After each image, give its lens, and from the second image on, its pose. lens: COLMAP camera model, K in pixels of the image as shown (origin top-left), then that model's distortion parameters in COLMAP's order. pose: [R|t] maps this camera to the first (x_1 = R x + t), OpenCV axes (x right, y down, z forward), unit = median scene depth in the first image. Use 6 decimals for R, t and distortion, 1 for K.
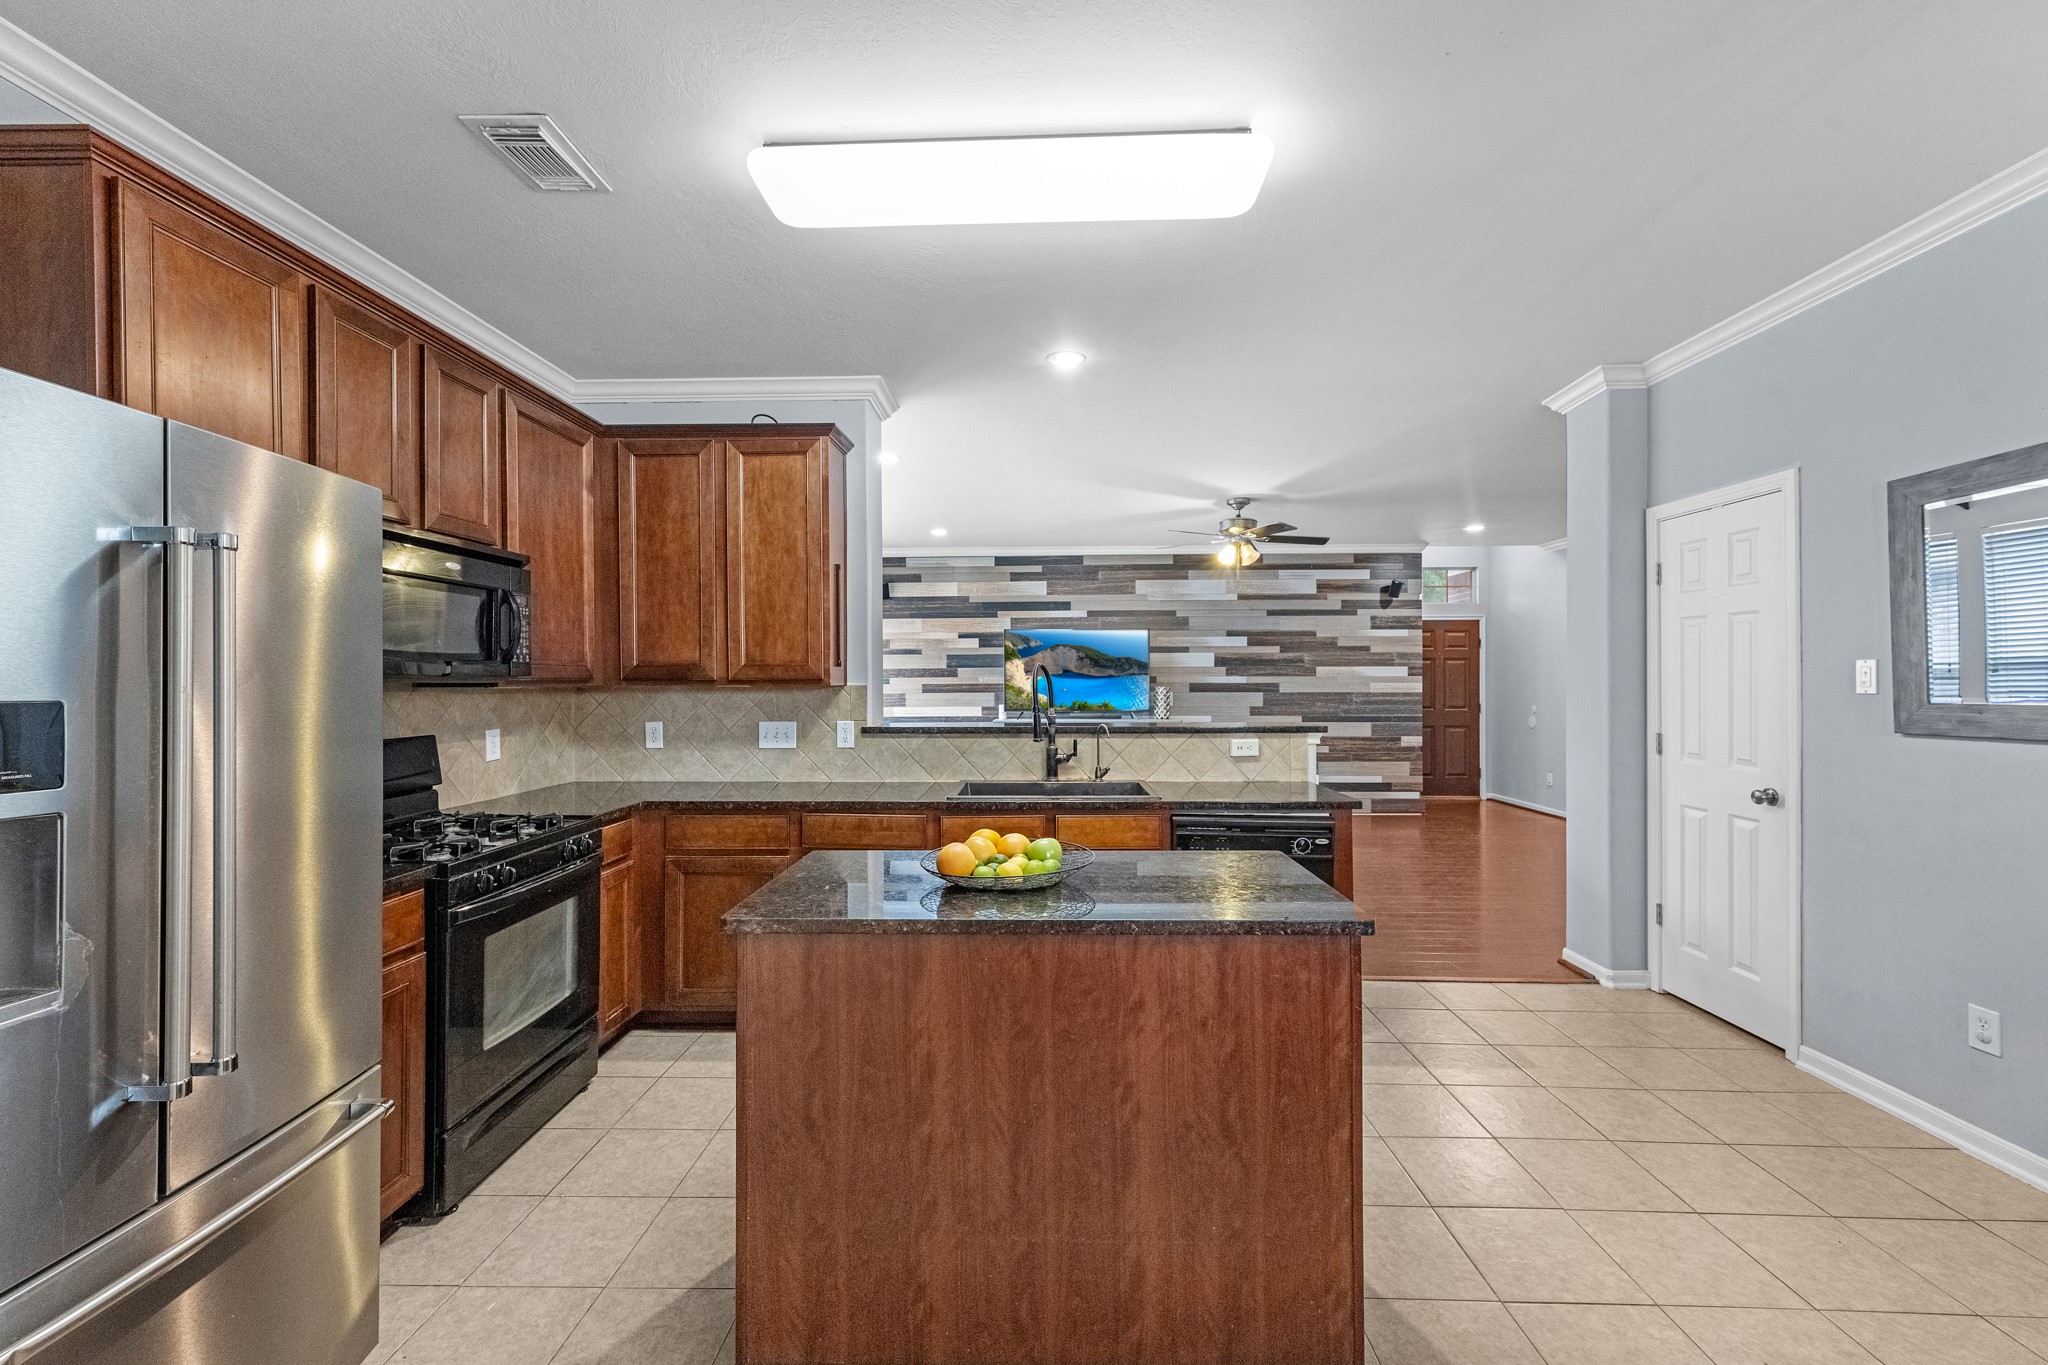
lens RADIAL K [[818.9, 0, 1001.2], [0, 818.9, 679.9], [0, 0, 1]] dist [0.000376, 0.000044]
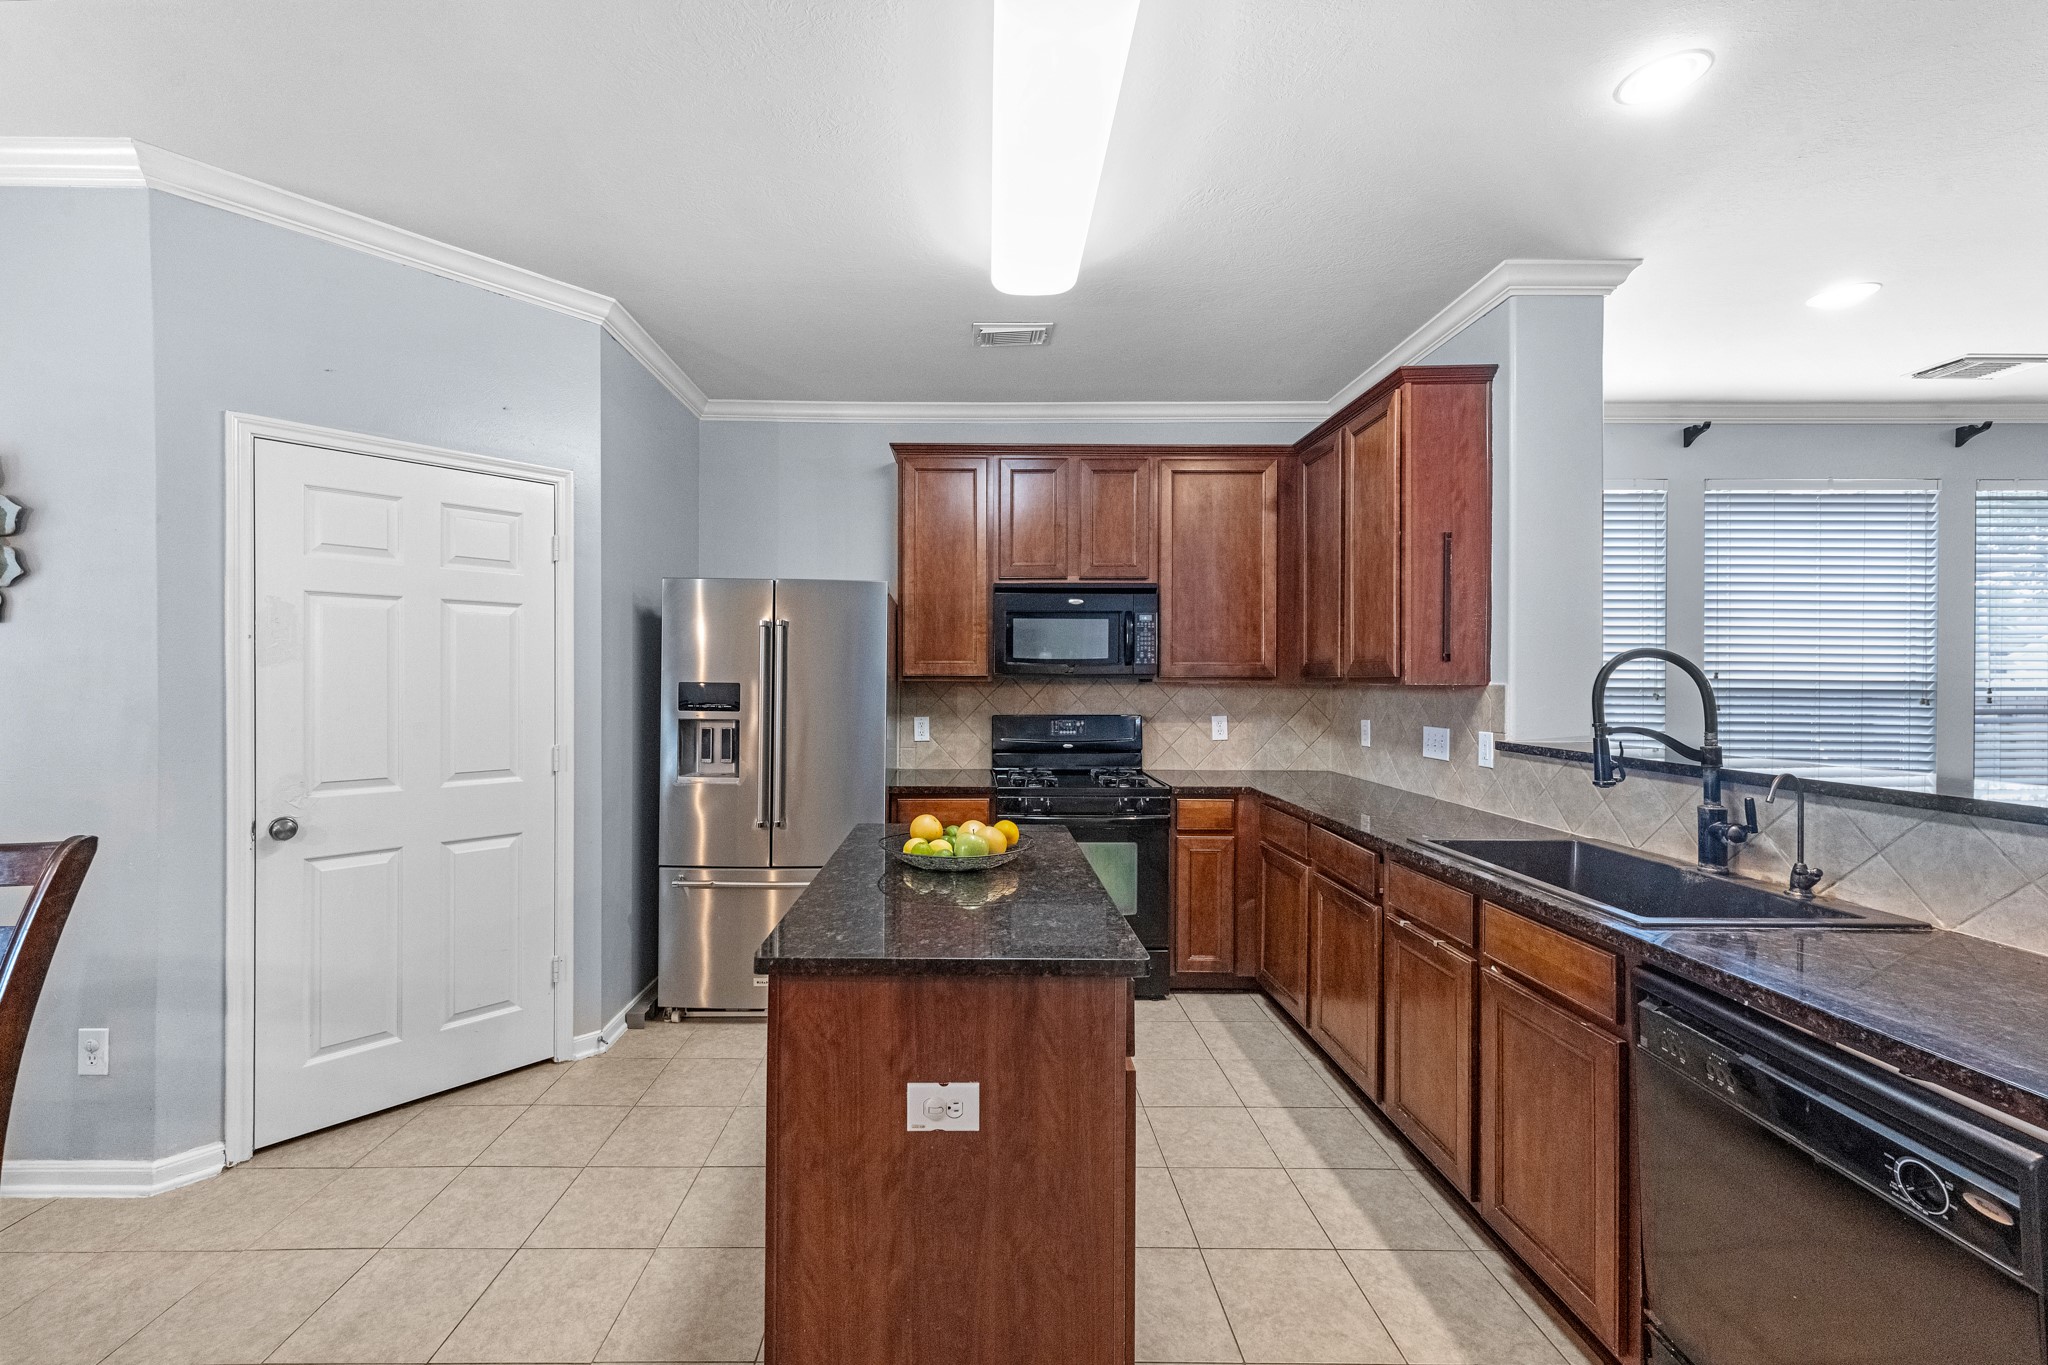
lens RADIAL K [[818.9, 0, 1001.2], [0, 818.9, 679.9], [0, 0, 1]] dist [0.000376, 0.000044]
pose [[0.060321, 0.005268, -0.998165, 0.598017], [-0.002447, 0.999984, 0.005129, -0.001220], [0.998176, 0.002133, 0.060333, 0.551226]]
